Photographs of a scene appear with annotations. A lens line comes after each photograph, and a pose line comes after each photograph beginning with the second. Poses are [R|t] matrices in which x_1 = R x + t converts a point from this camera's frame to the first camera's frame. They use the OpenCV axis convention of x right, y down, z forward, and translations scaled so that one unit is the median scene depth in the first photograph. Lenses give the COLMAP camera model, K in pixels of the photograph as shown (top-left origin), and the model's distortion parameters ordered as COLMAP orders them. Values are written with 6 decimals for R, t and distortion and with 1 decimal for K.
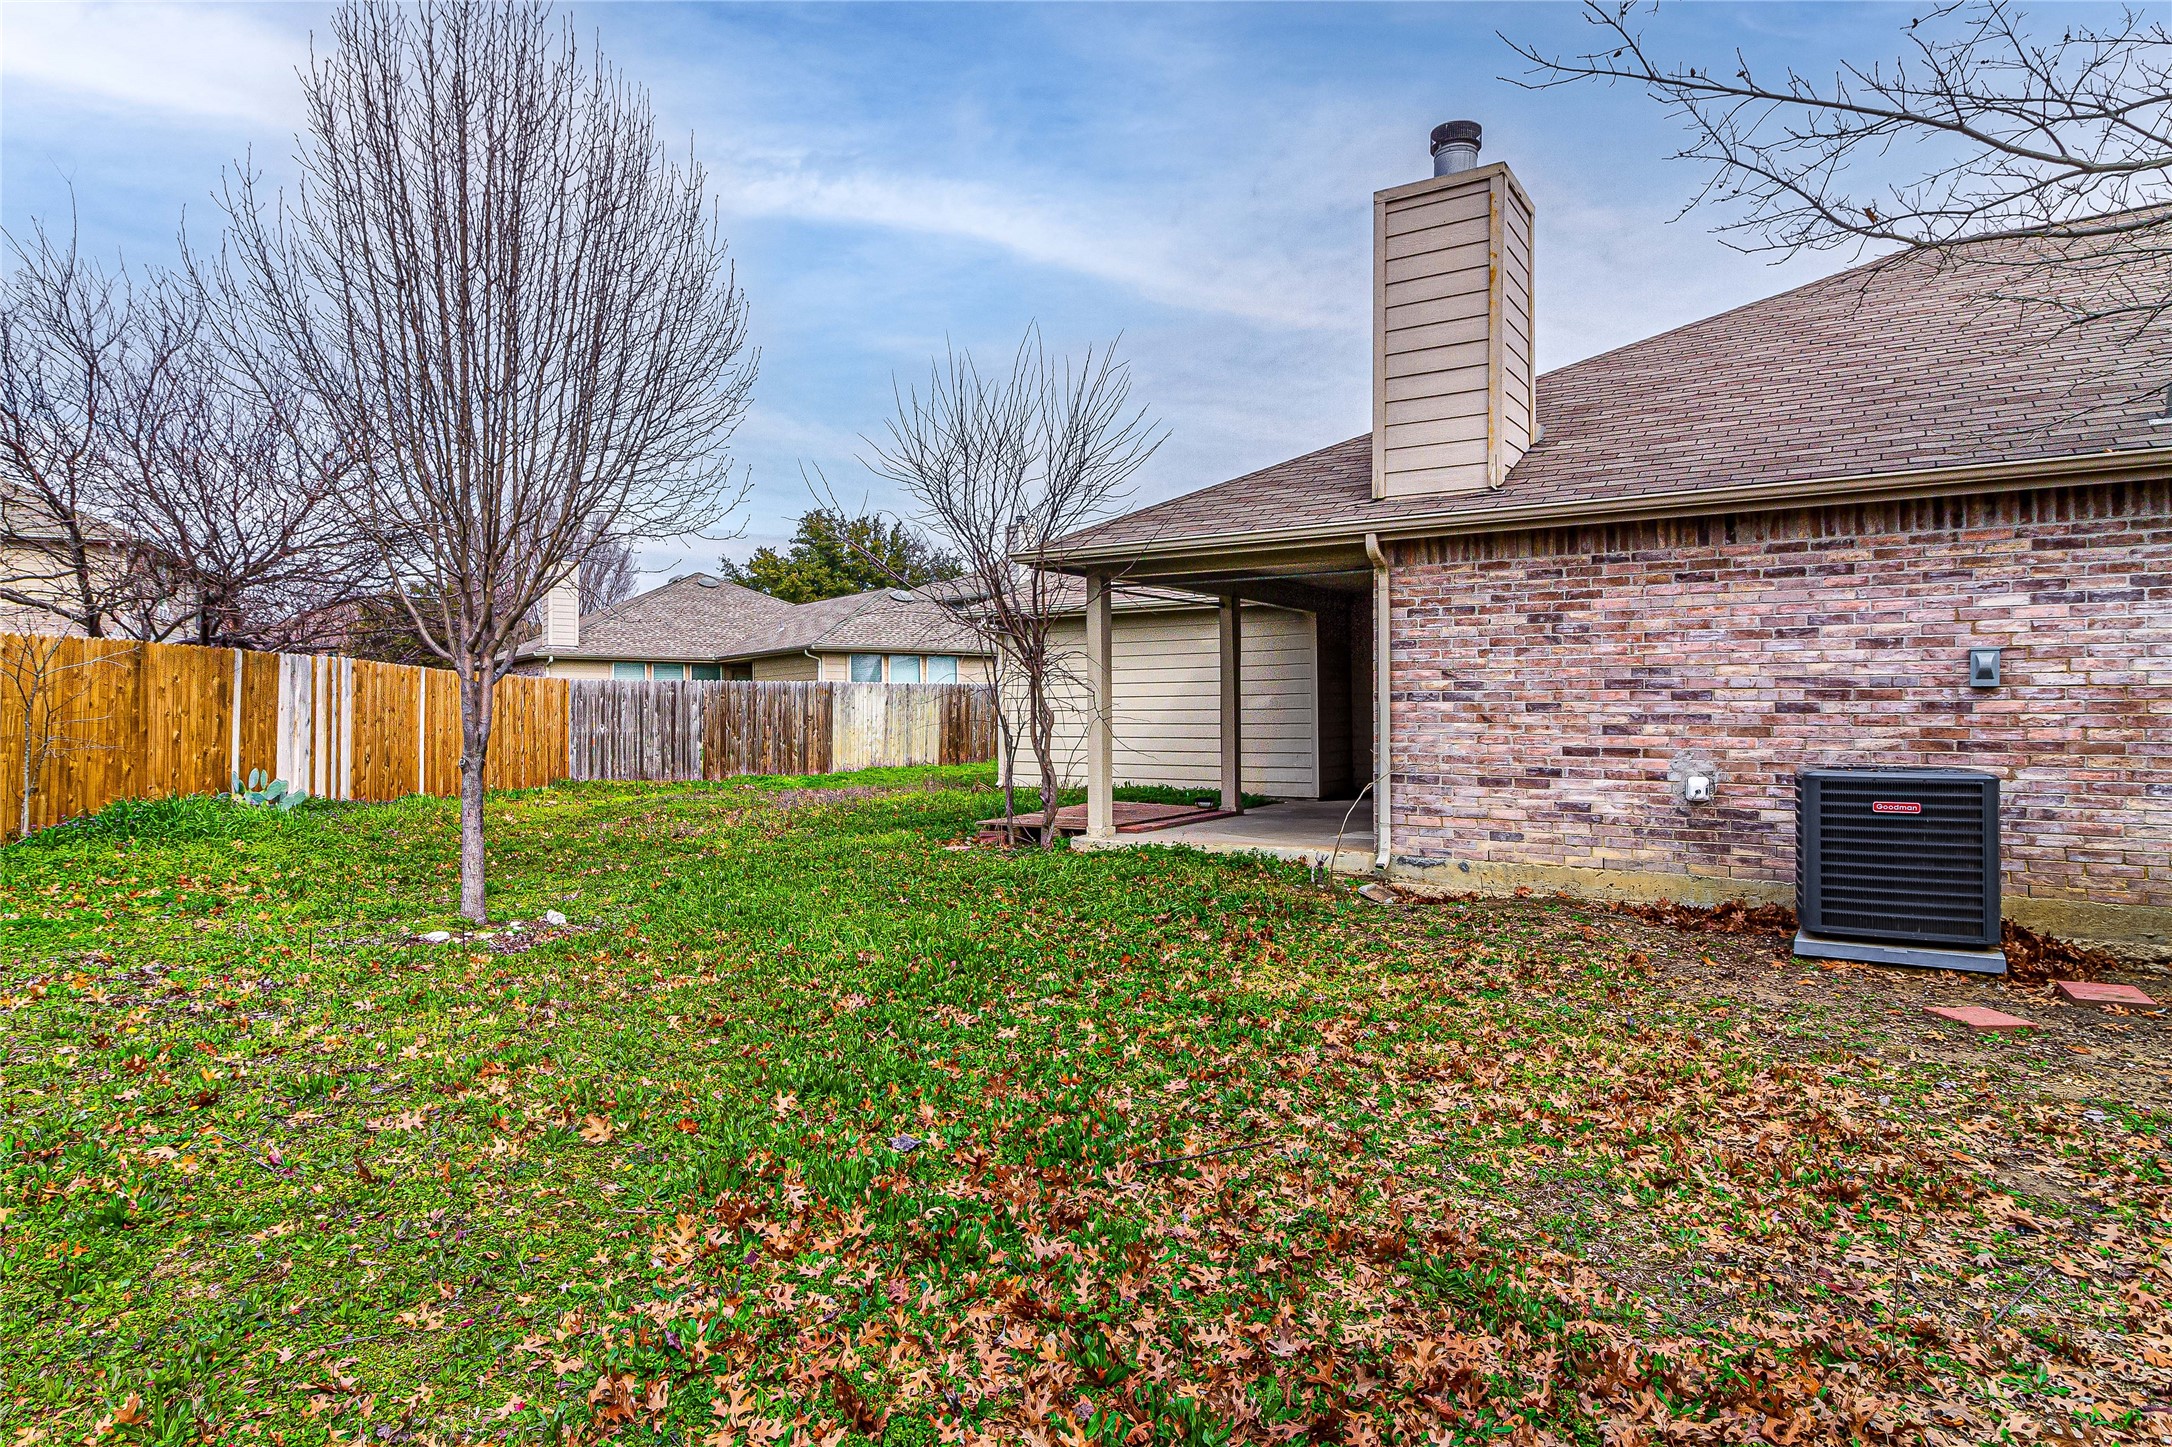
lens RADIAL K [[1165.7, 0, 1070.5], [0, 1165.7, 716.2], [0, 0, 1]] dist [0.005901, -0.003071]
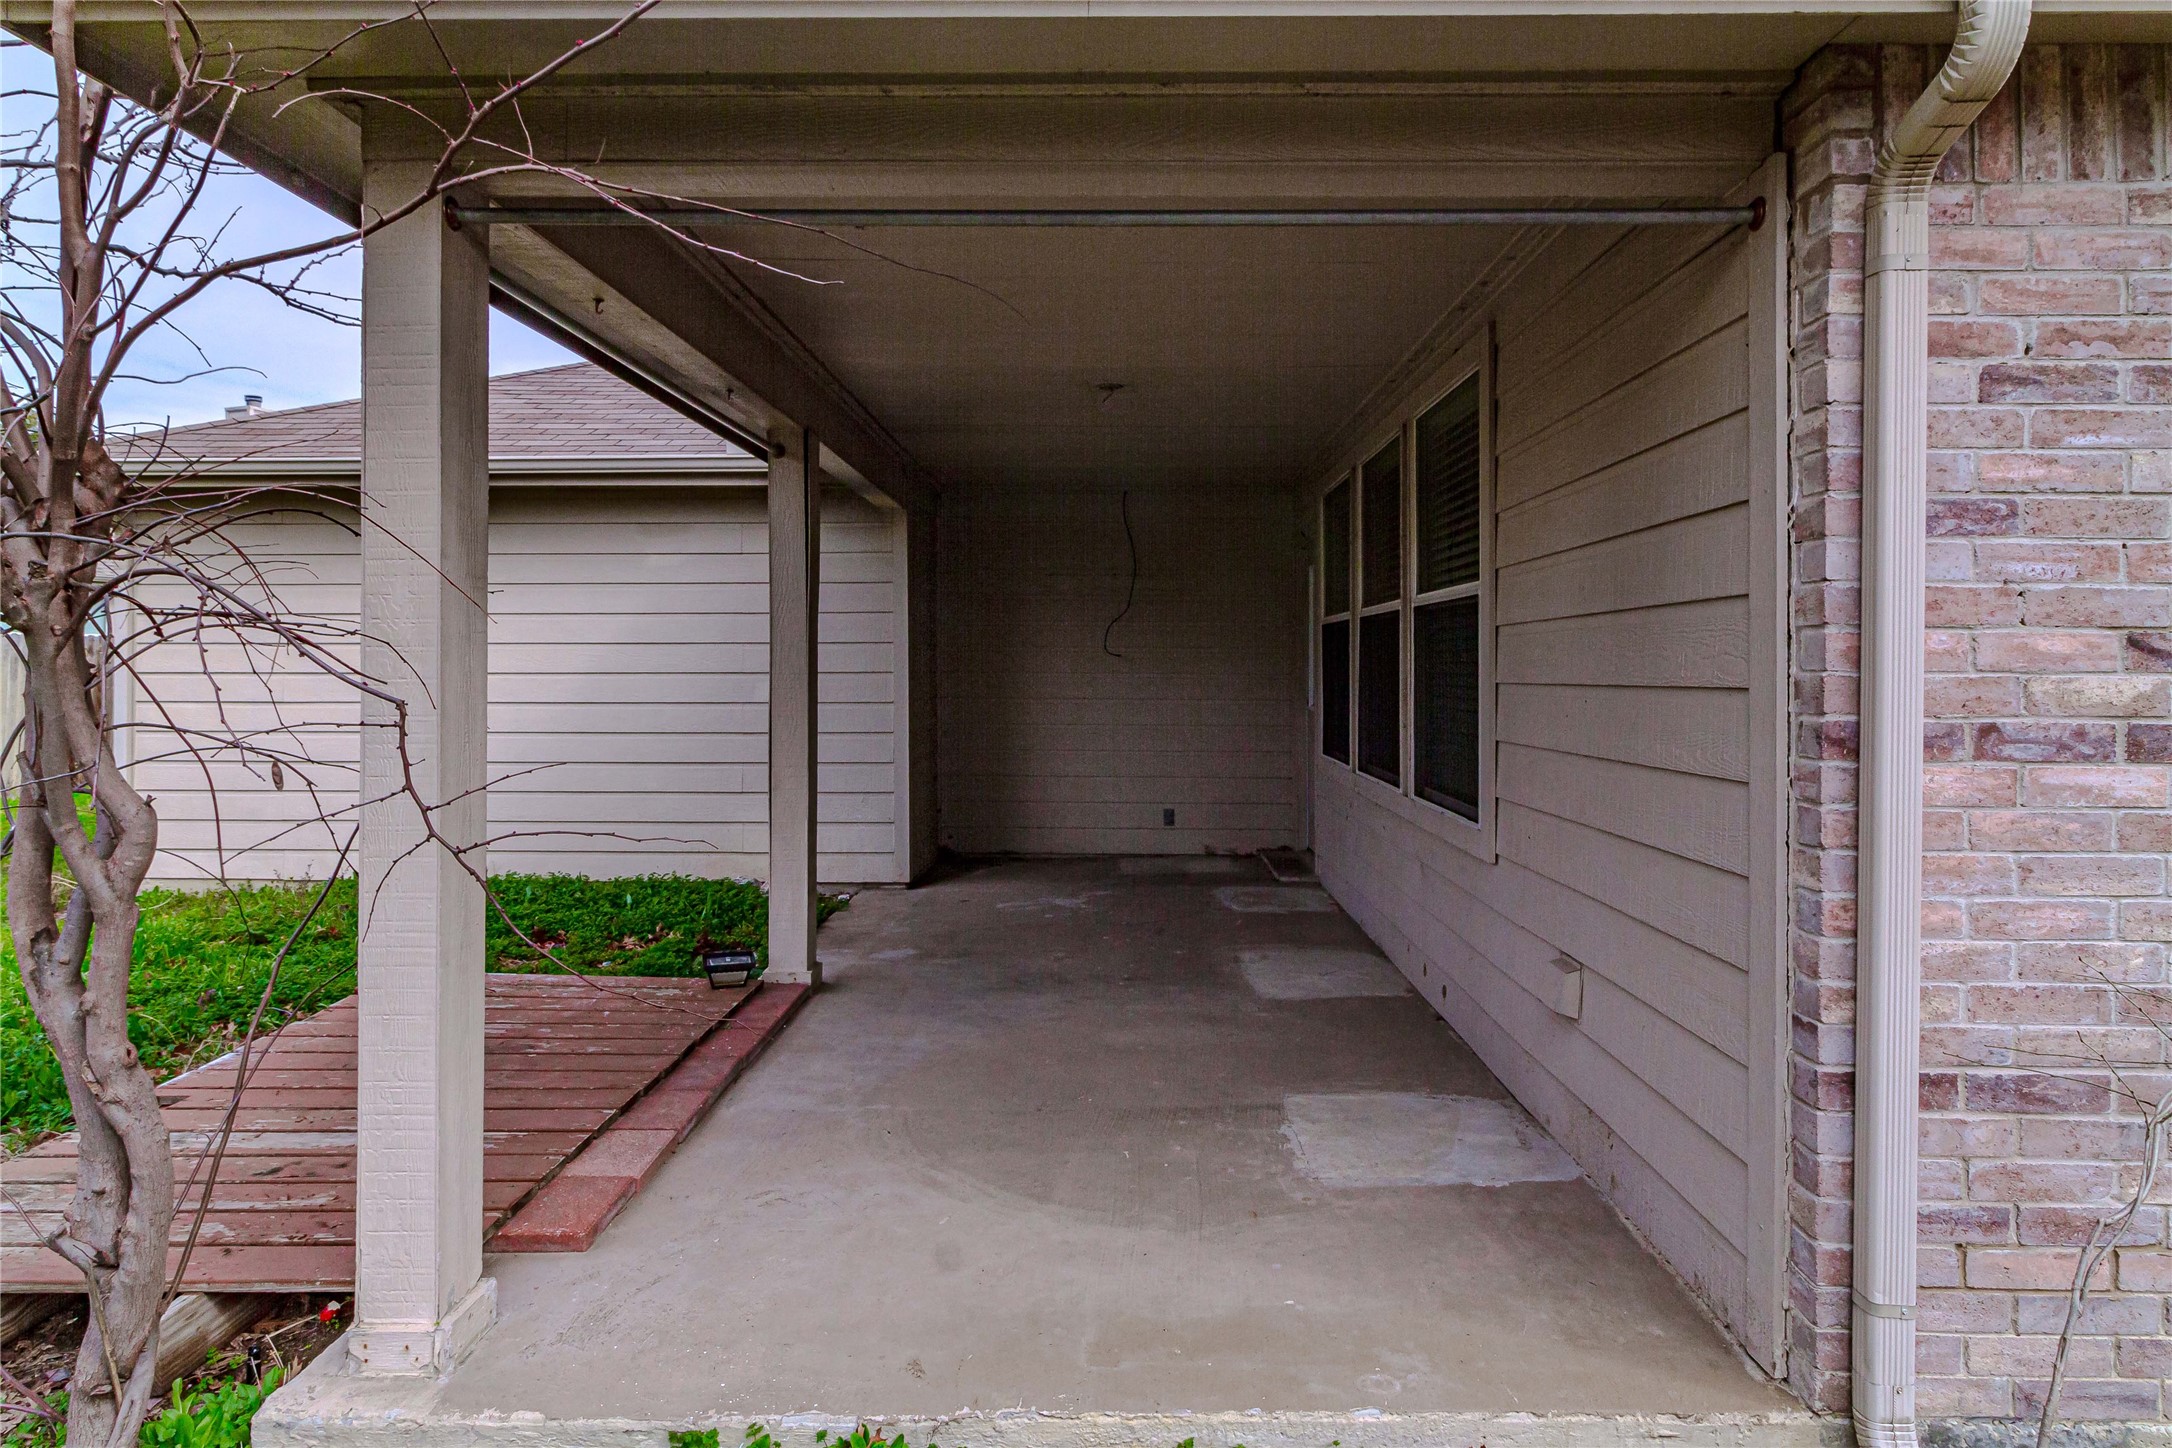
lens RADIAL K [[1165.7, 0, 1118.5], [0, 1165.7, 658.2], [0, 0, 1]] dist [0.005901, -0.003071]
pose [[0.866086, 0.011227, 0.499769, 0.024093], [-0.002755, 0.999840, -0.017686, -0.031372], [-0.499887, 0.013941, 0.865978, 0.961827]]
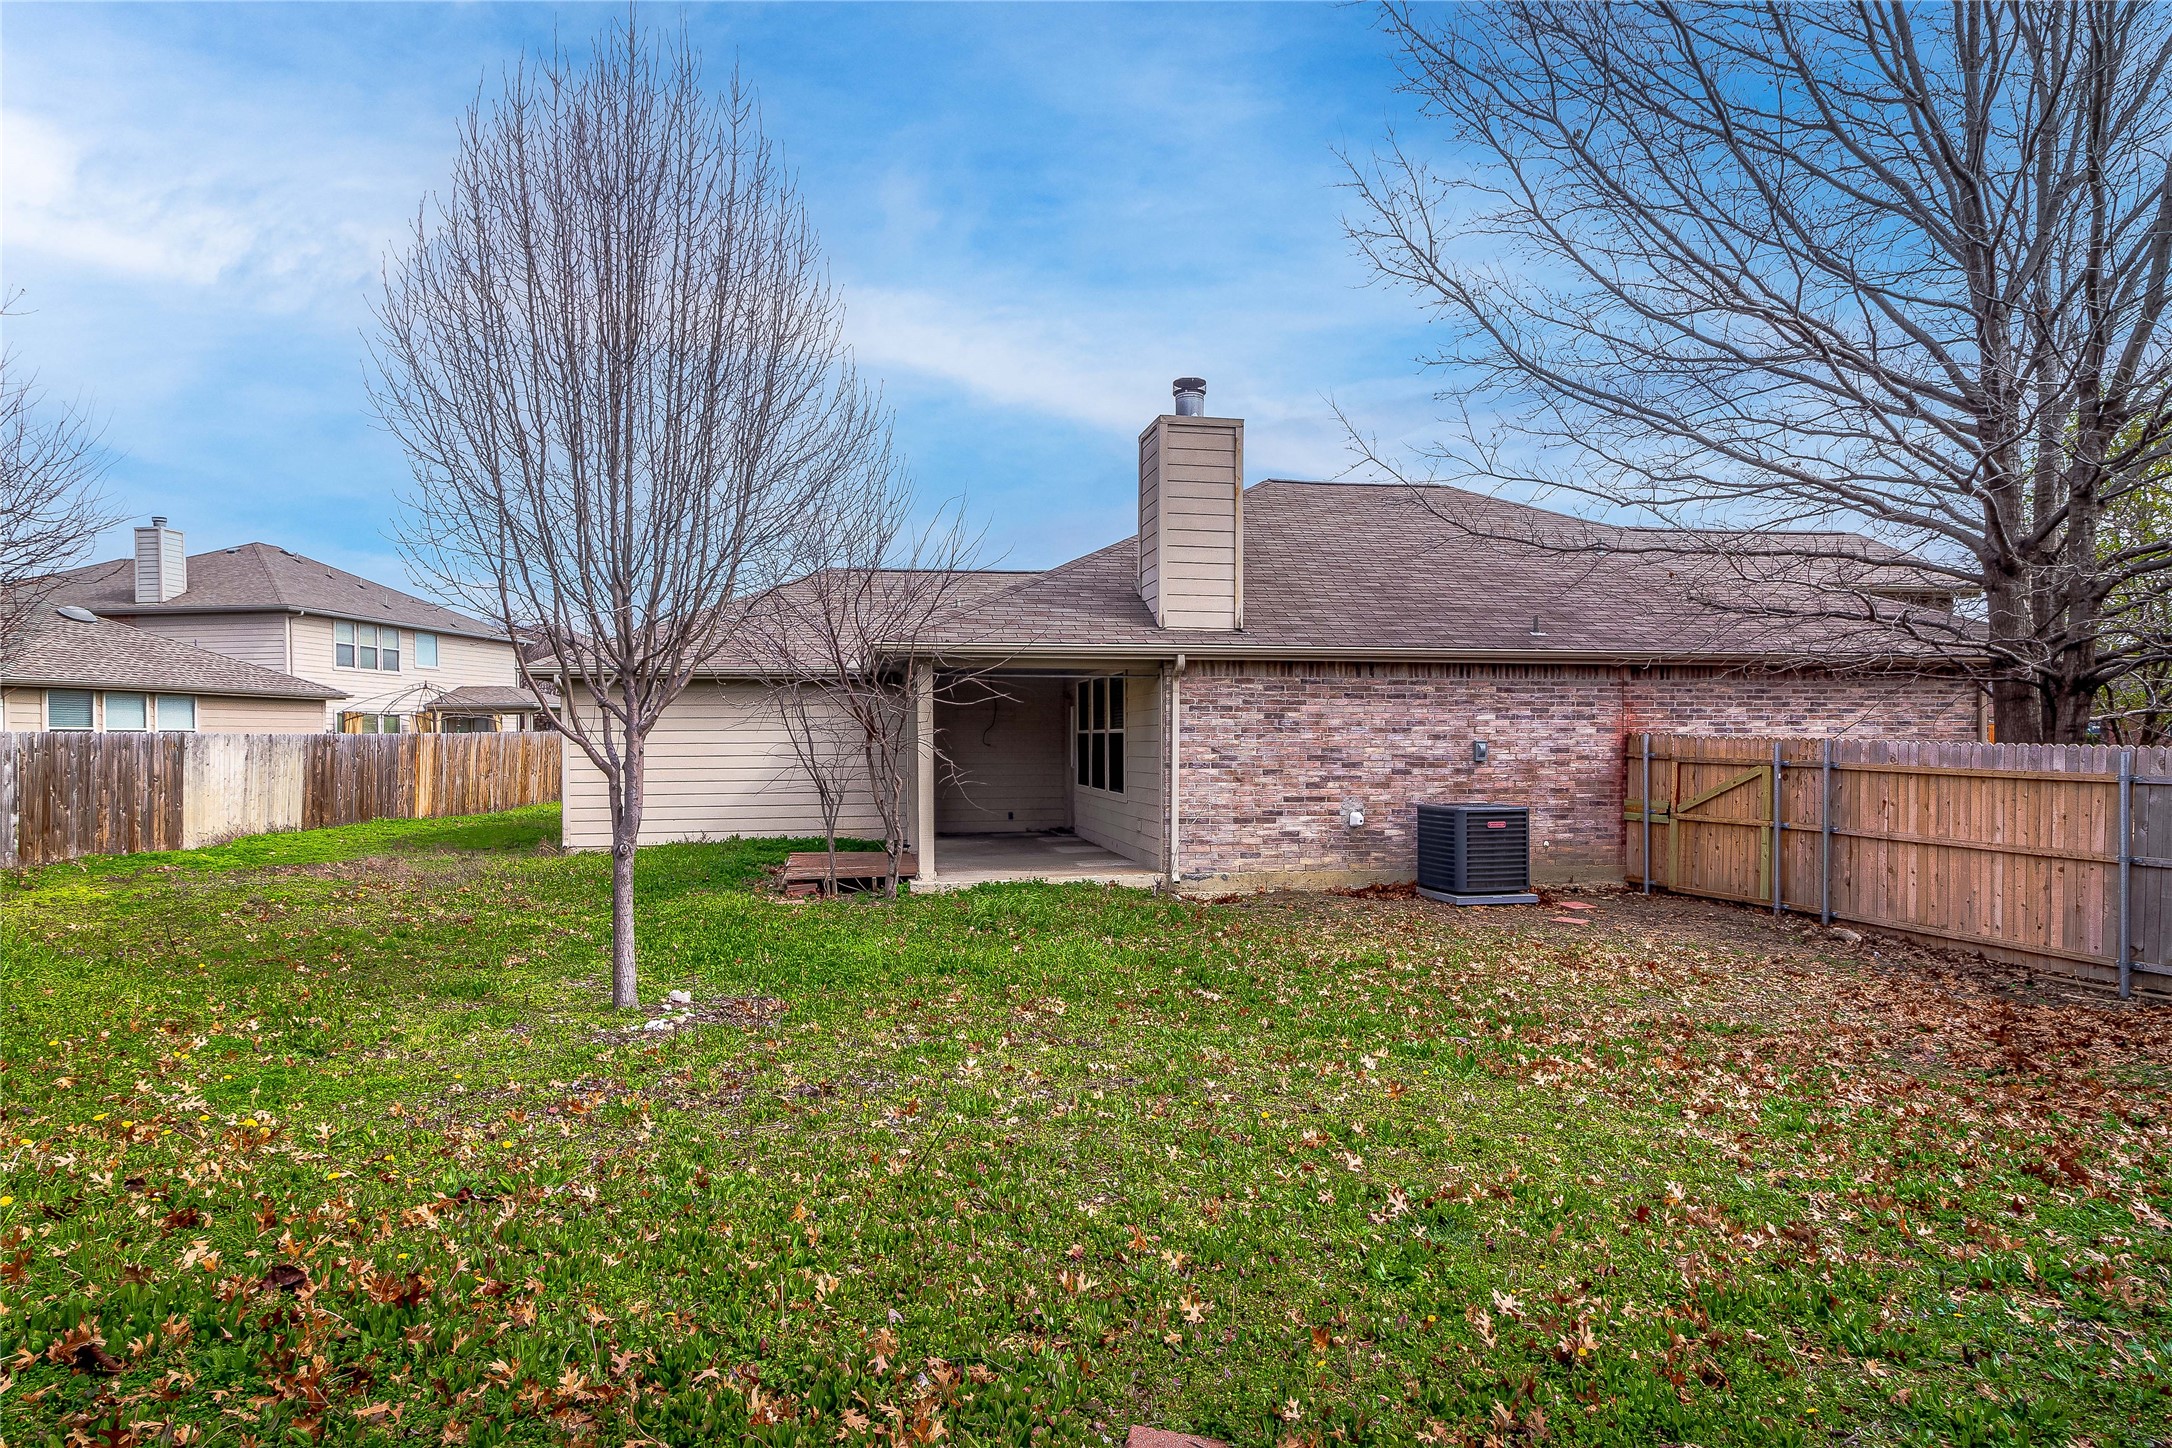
lens RADIAL K [[1165.7, 0, 1088.6], [0, 1165.7, 729.6], [0, 0, 1]] dist [0.005901, -0.003071]
pose [[0.747957, 0.008665, 0.663691, -0.855341], [0.005967, 0.999787, -0.019778, -0.036354], [-0.663721, 0.018753, 0.747746, -0.021202]]
